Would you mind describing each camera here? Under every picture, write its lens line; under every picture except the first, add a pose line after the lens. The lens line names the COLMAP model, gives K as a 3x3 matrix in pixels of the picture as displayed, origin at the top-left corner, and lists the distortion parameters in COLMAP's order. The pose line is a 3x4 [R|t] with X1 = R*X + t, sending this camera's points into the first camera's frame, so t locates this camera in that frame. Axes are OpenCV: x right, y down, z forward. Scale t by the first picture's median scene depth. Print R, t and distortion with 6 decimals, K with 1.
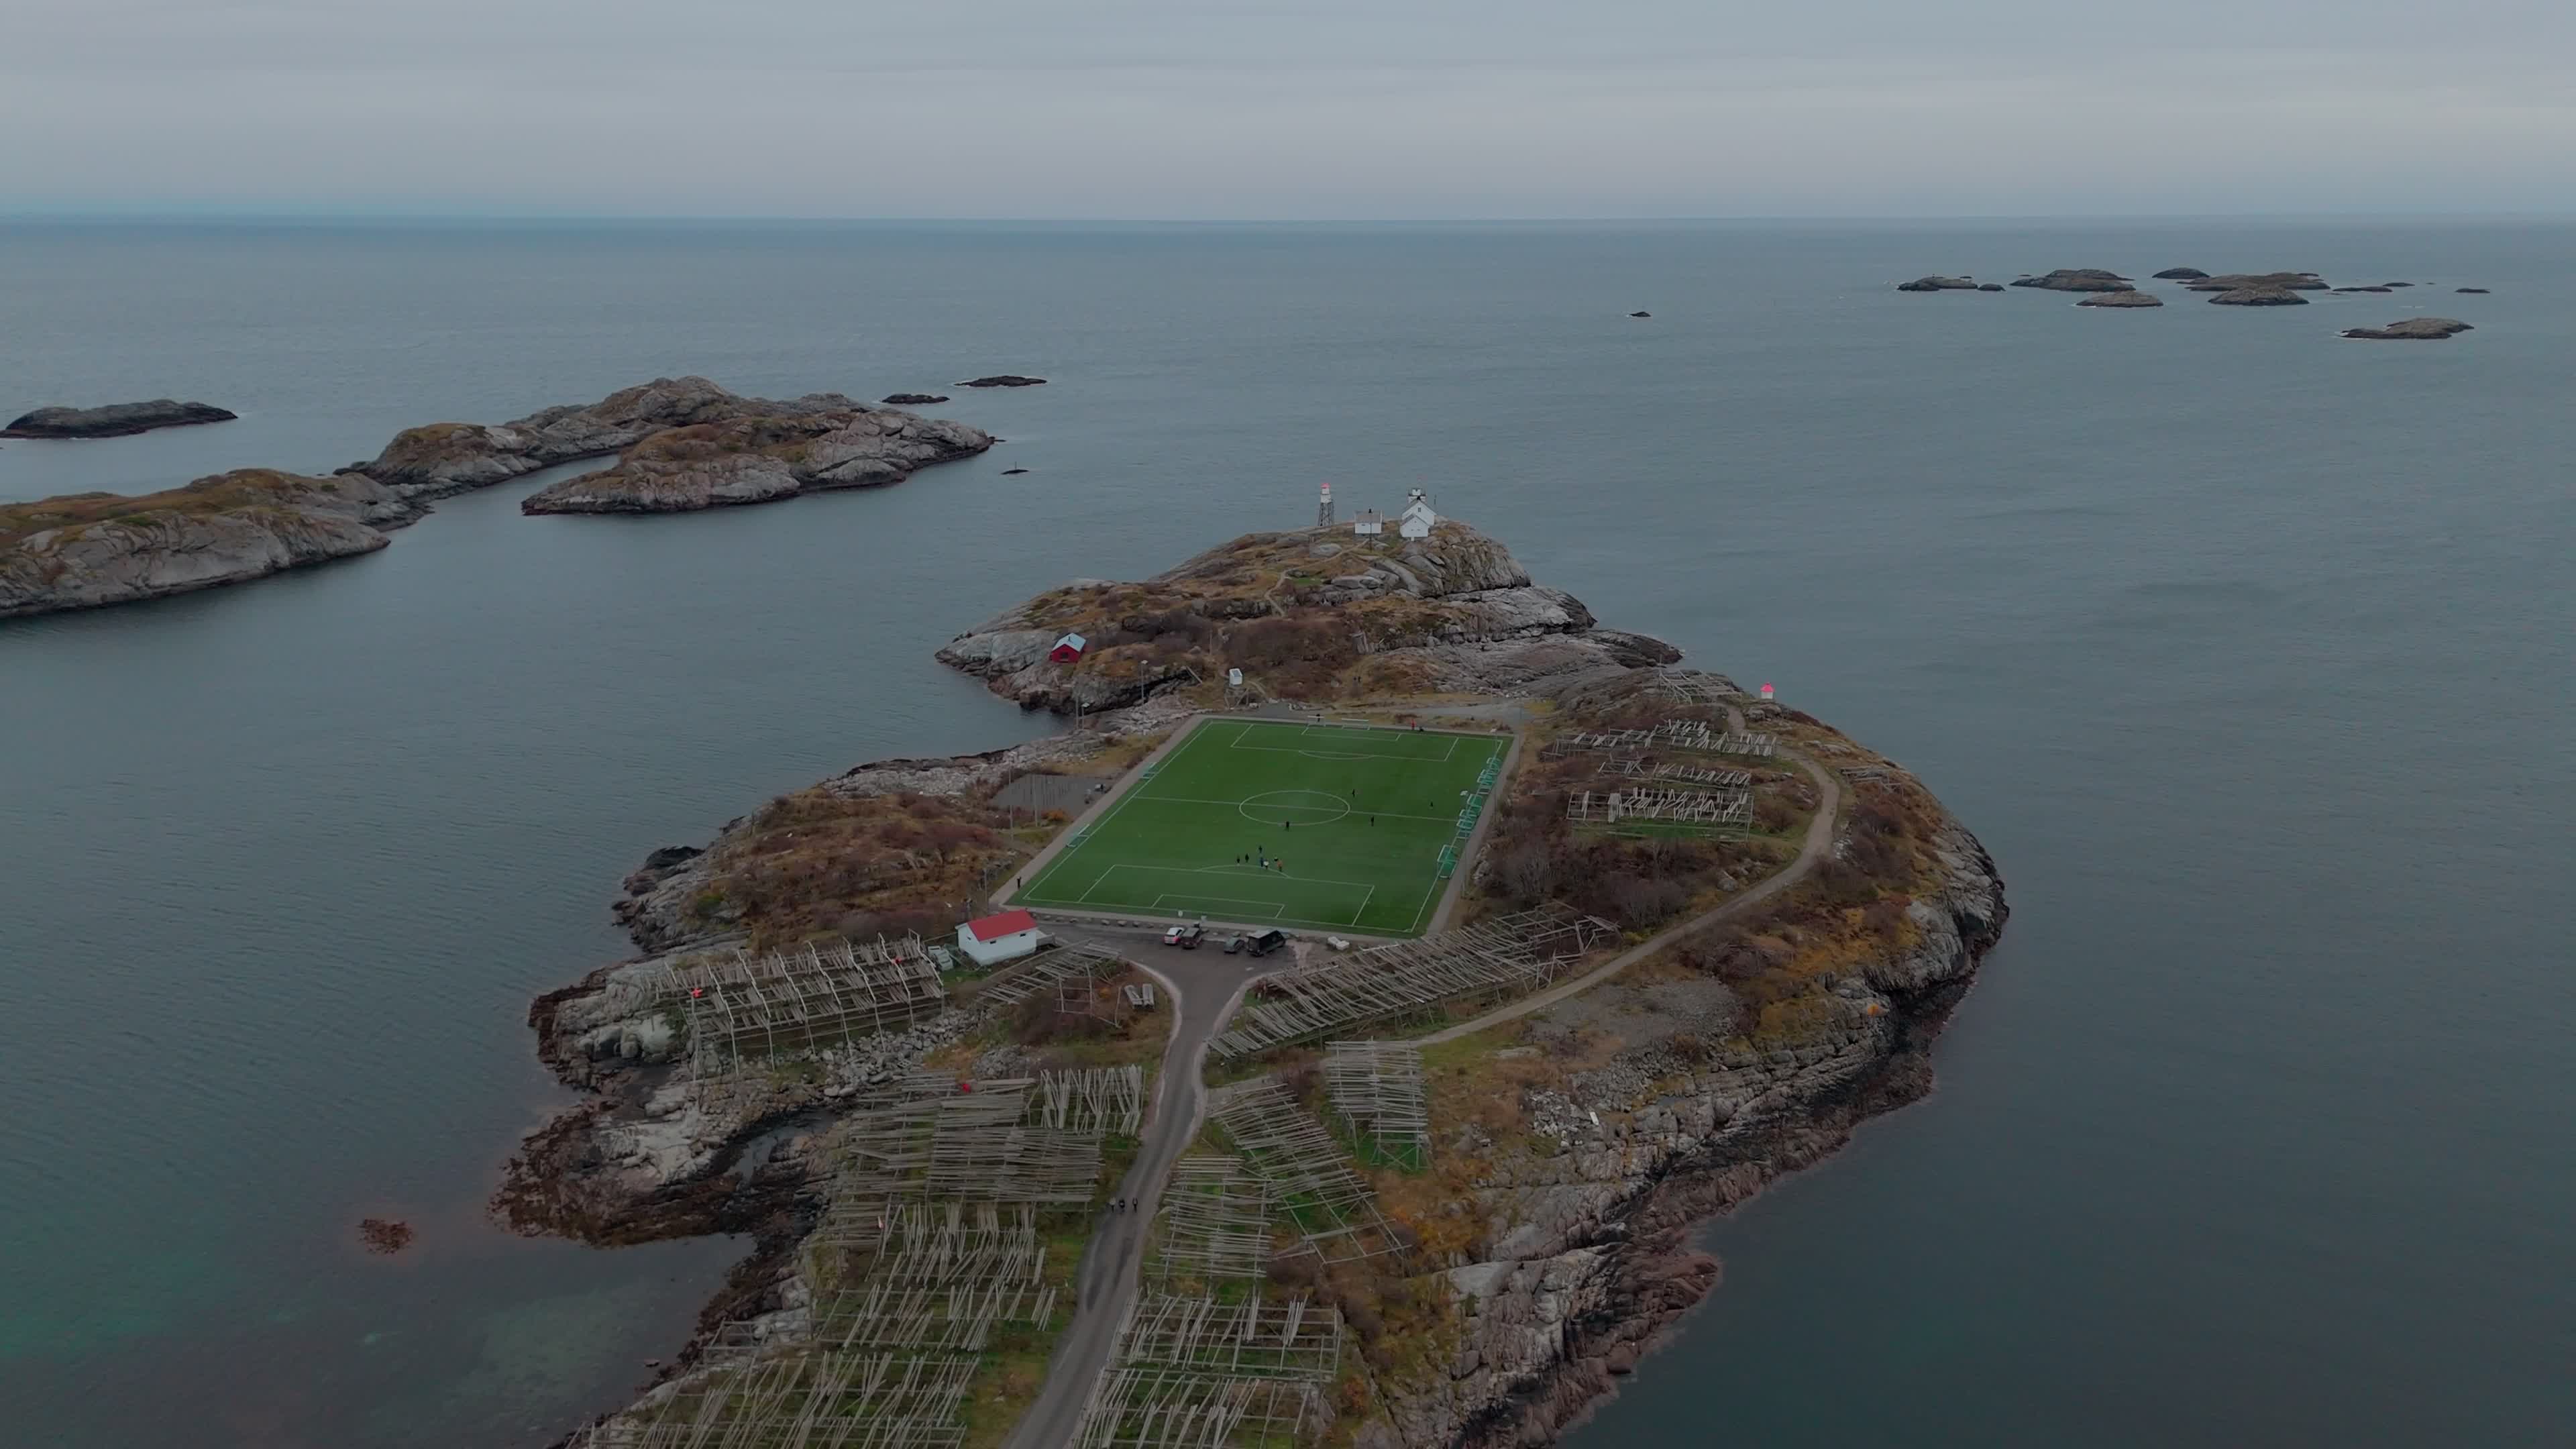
lens RADIAL K [[1863.9, 0, 1284.4], [0, 1863.9, 719.4], [0, 0, 1]] dist [0.092068, -0.079076]
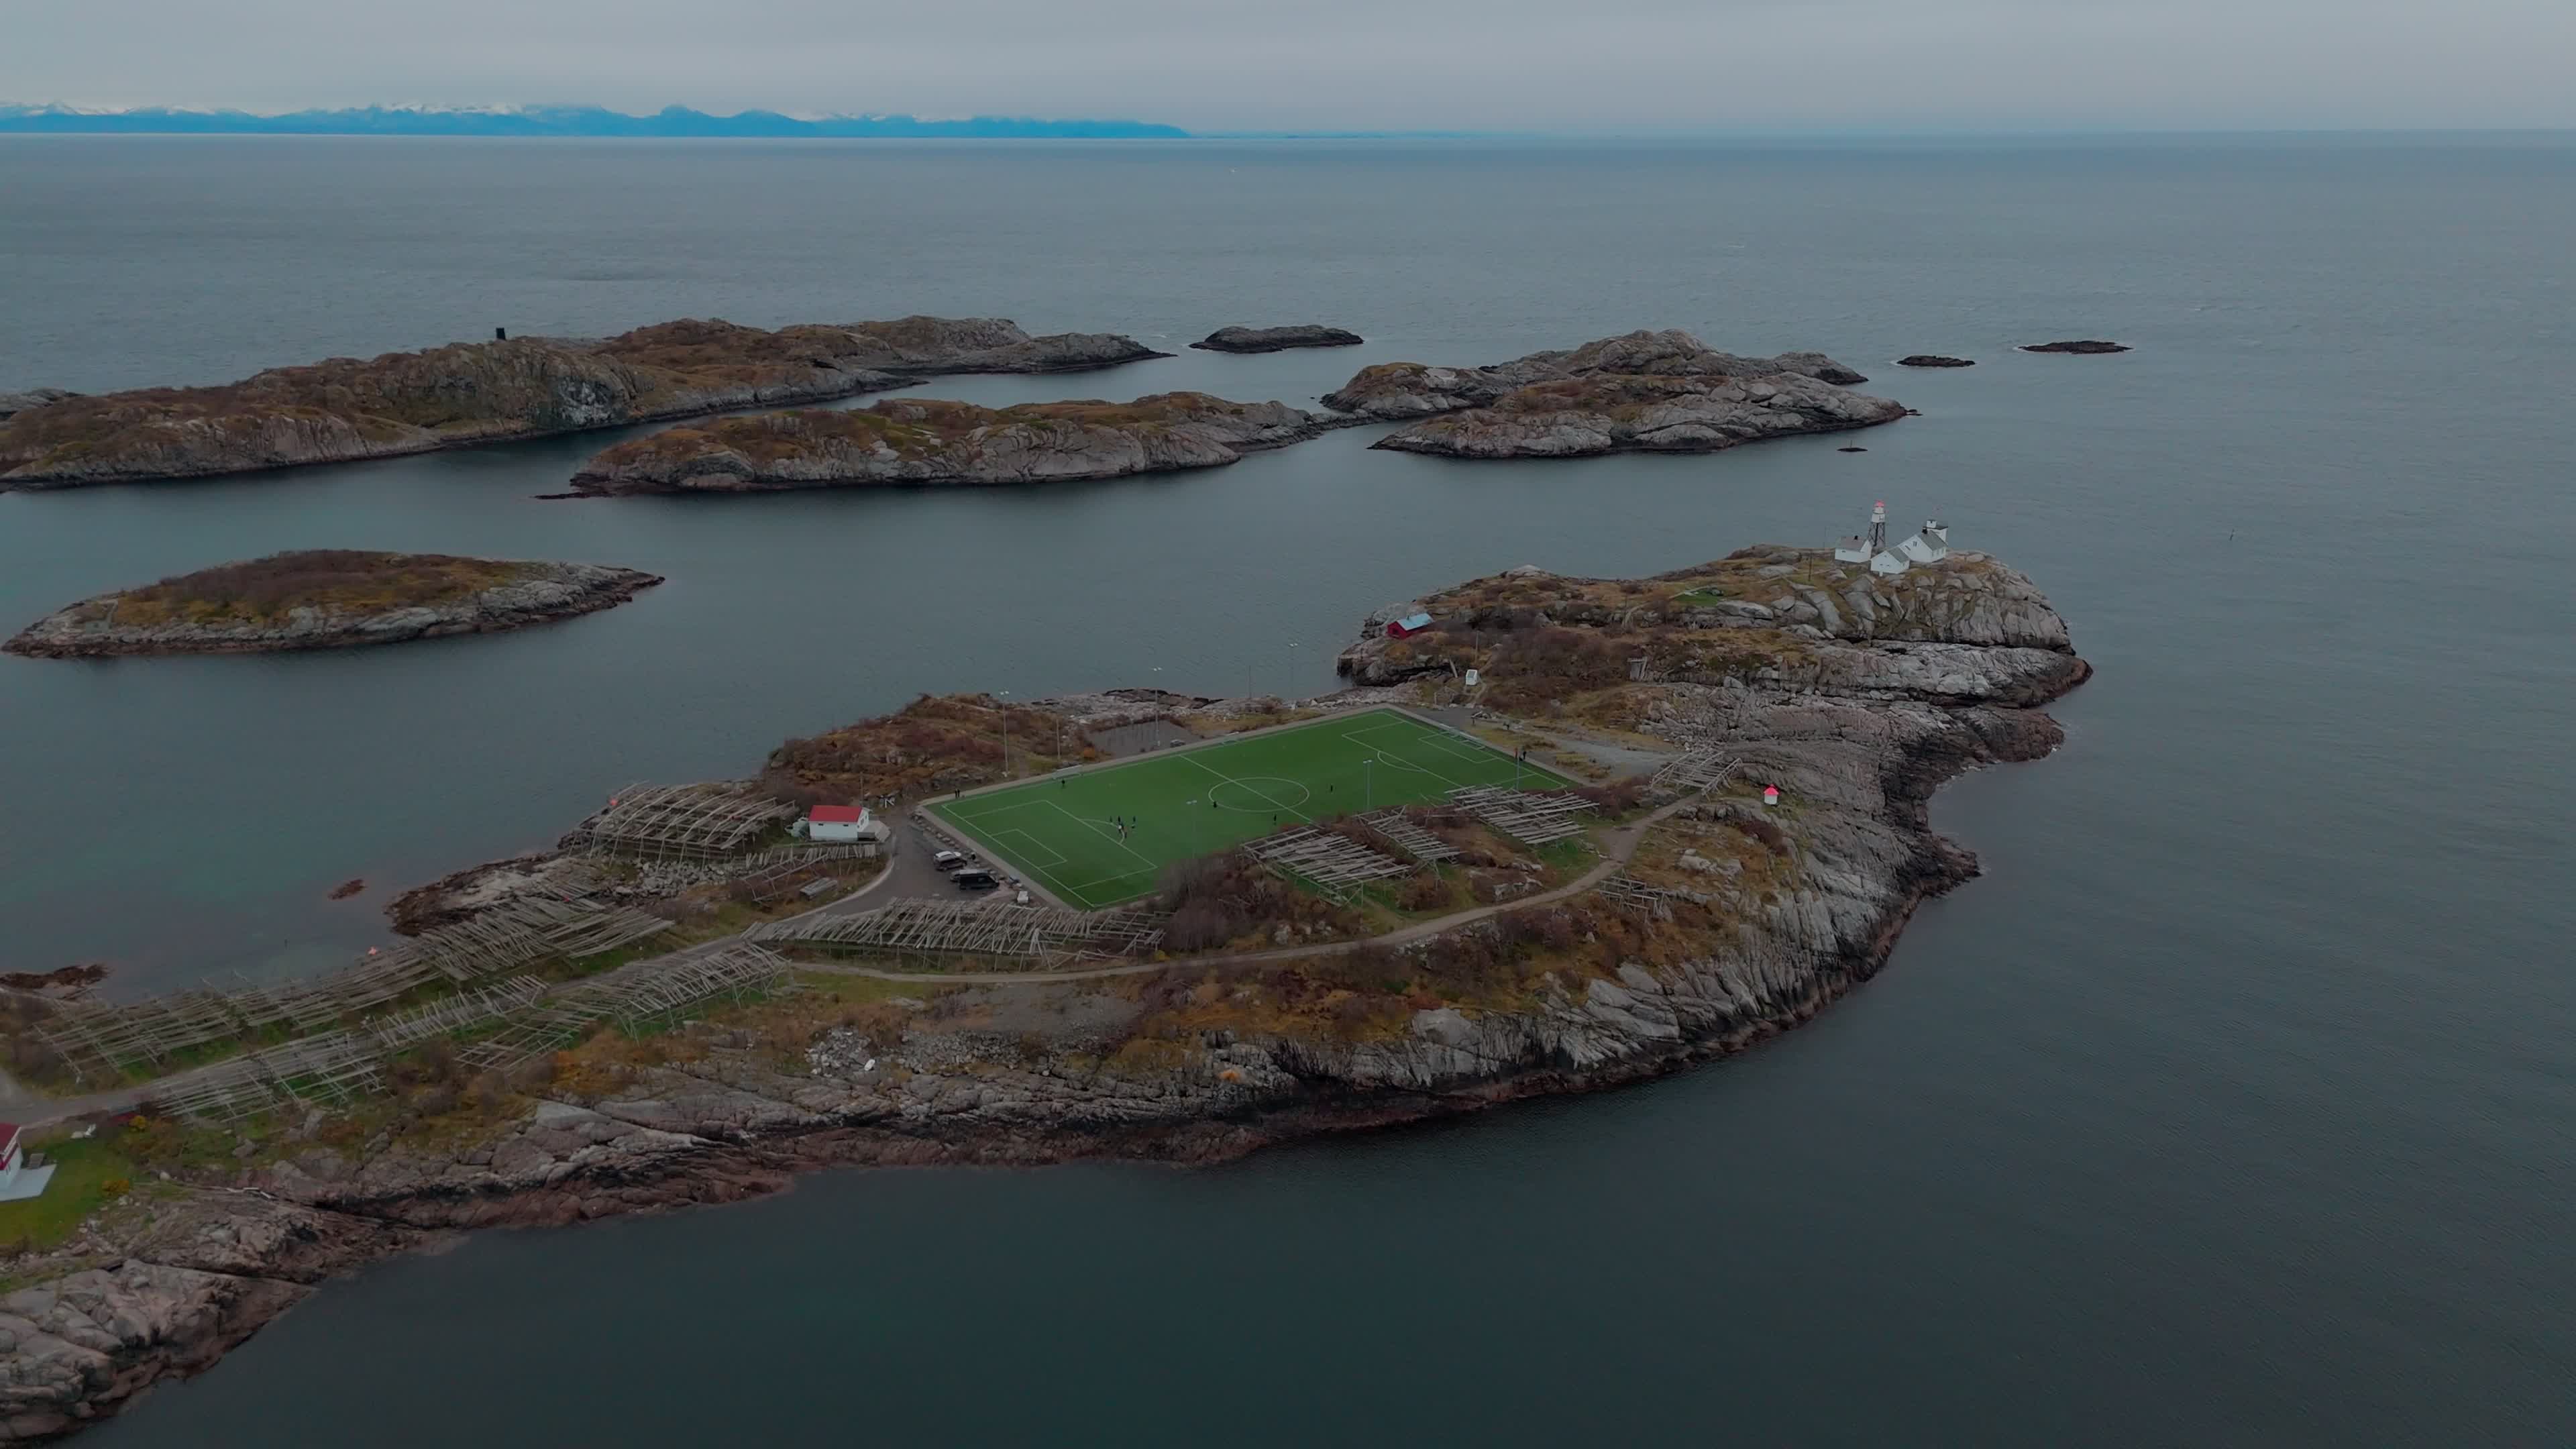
lens RADIAL K [[1863.9, 0, 1289.7], [0, 1863.9, 733.6], [0, 0, 1]] dist [0.092068, -0.079076]
pose [[0.743324, 0.203223, -0.637315, 0.752756], [-0.172882, 0.978730, 0.110453, -0.118529], [0.646205, 0.028077, 0.762647, 0.181756]]
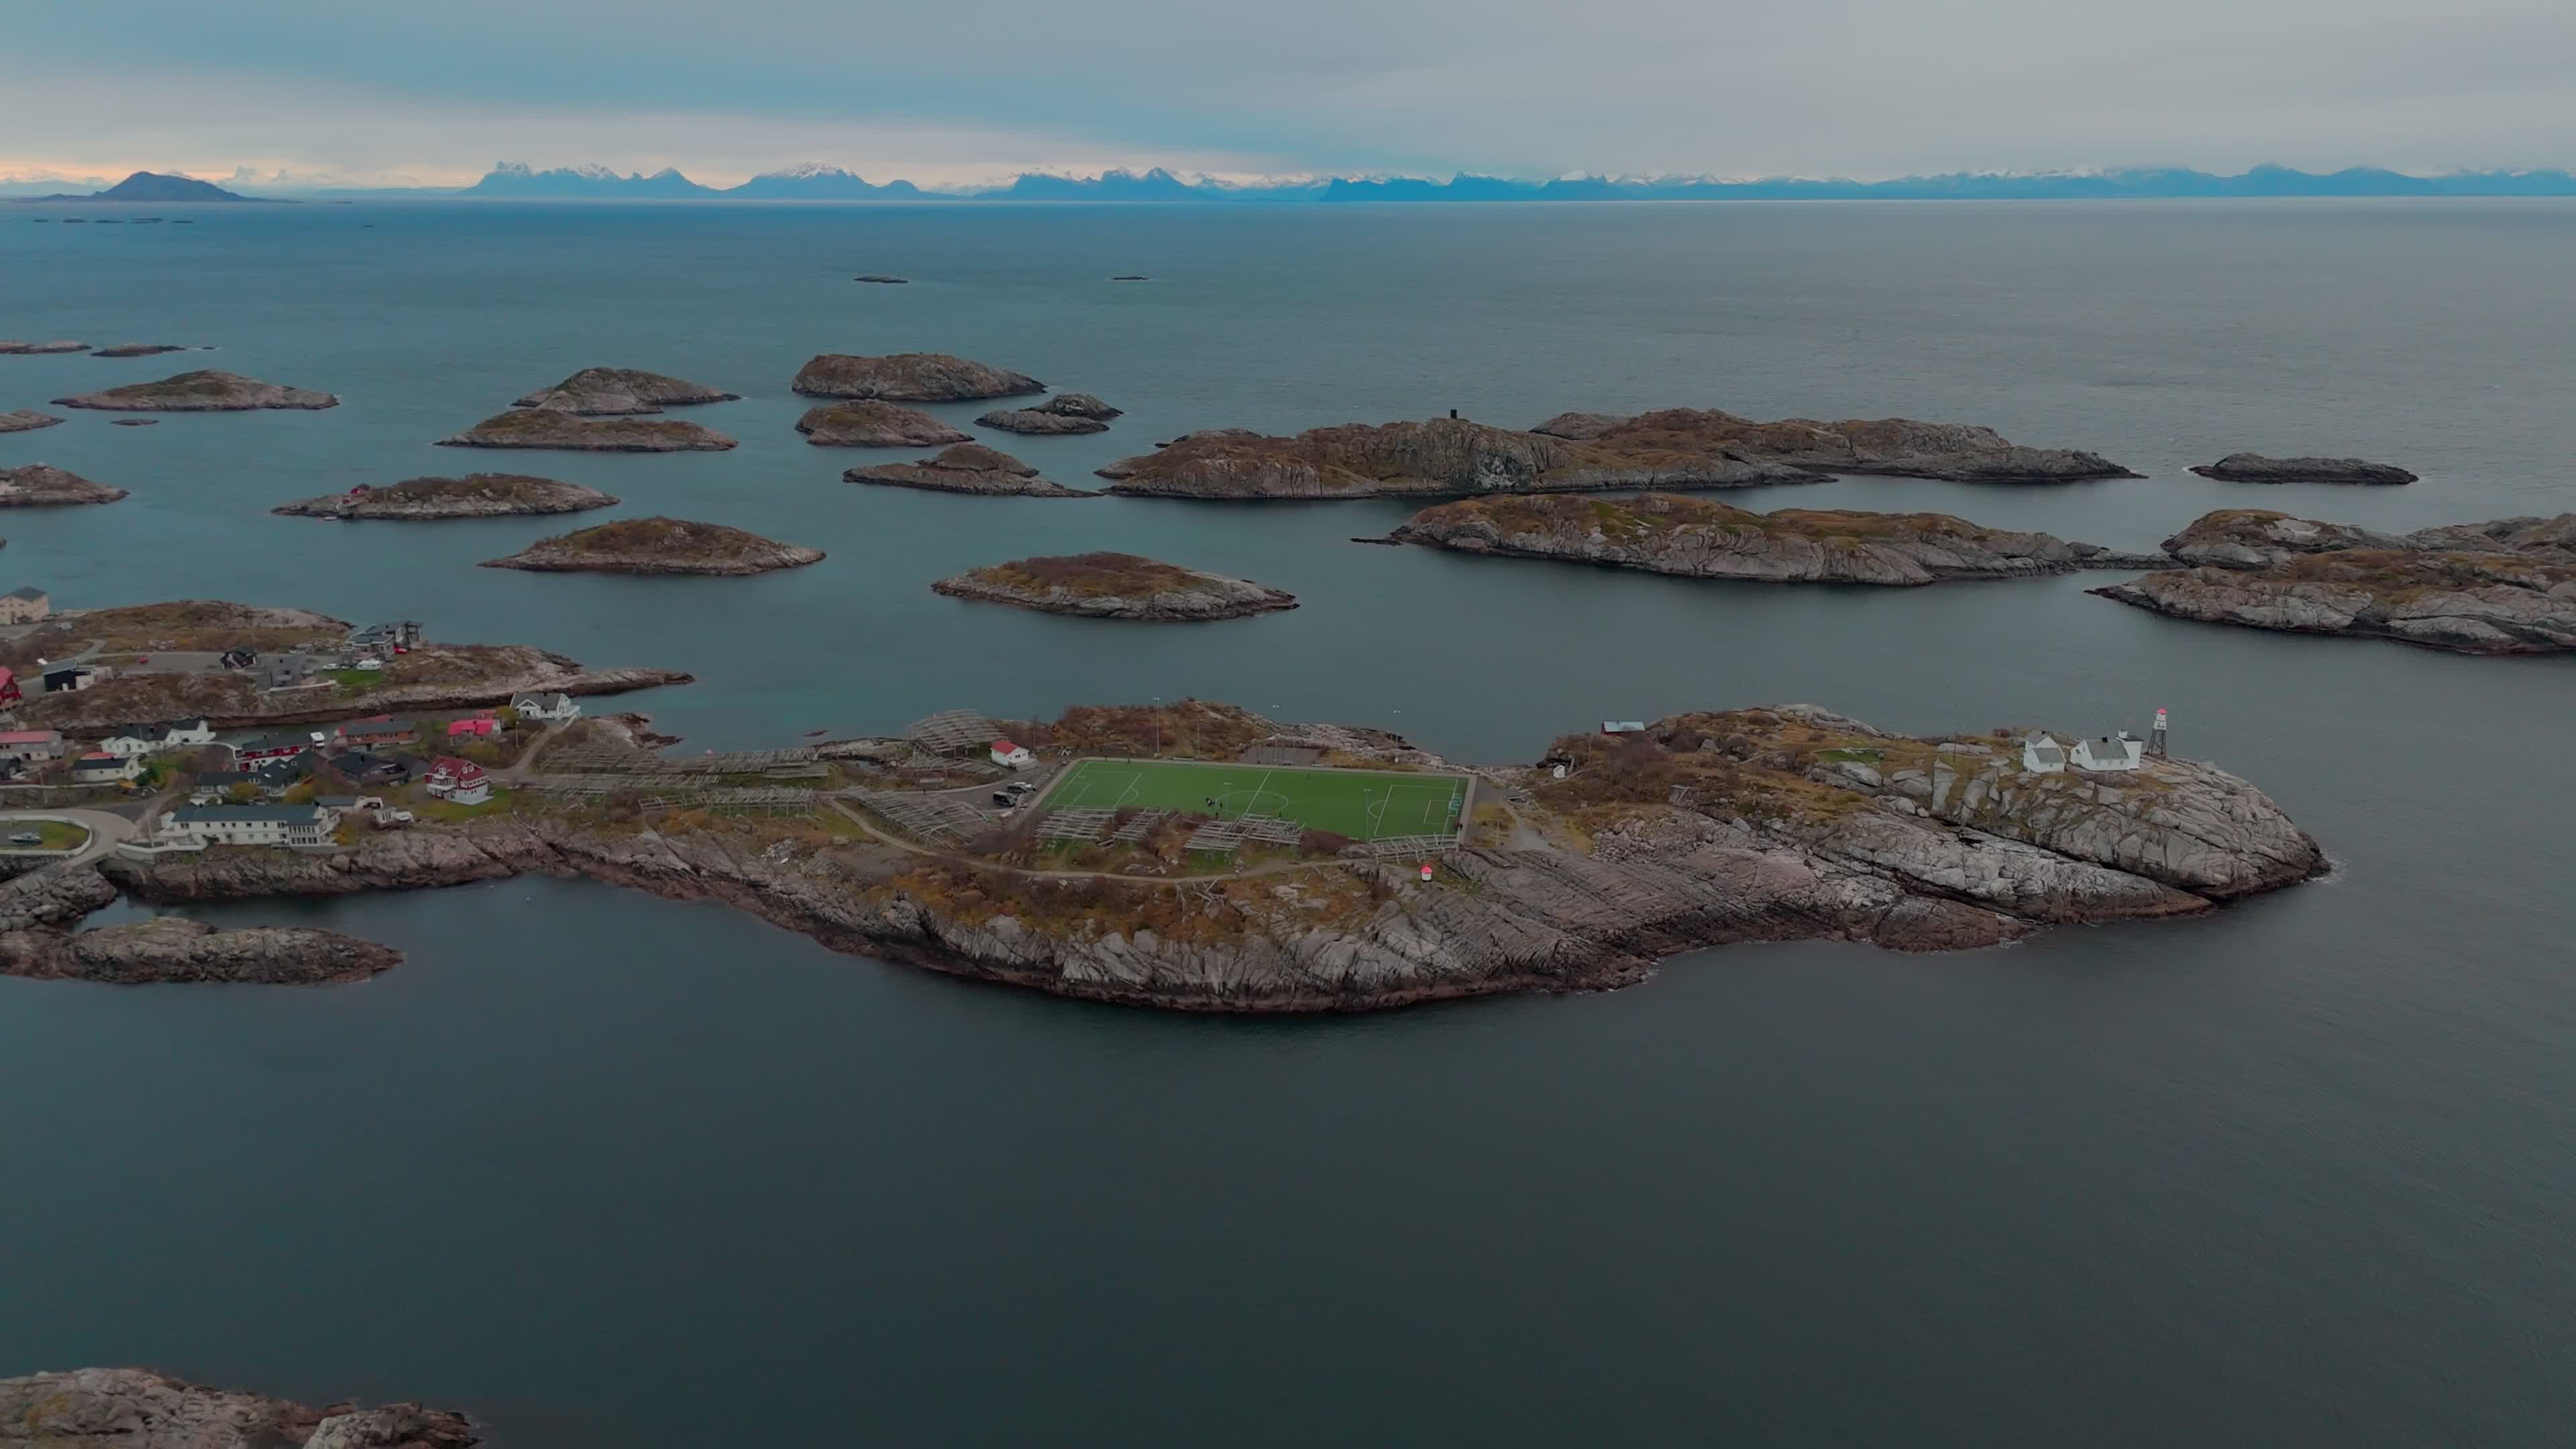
lens RADIAL K [[1863.9, 0, 1293.5], [0, 1863.9, 739.4], [0, 0, 1]] dist [0.092068, -0.079076]
pose [[0.082926, 0.279501, -0.956558, 1.518729], [-0.262848, 0.932009, 0.249541, -0.407628], [0.961267, 0.230735, 0.150754, 0.837484]]
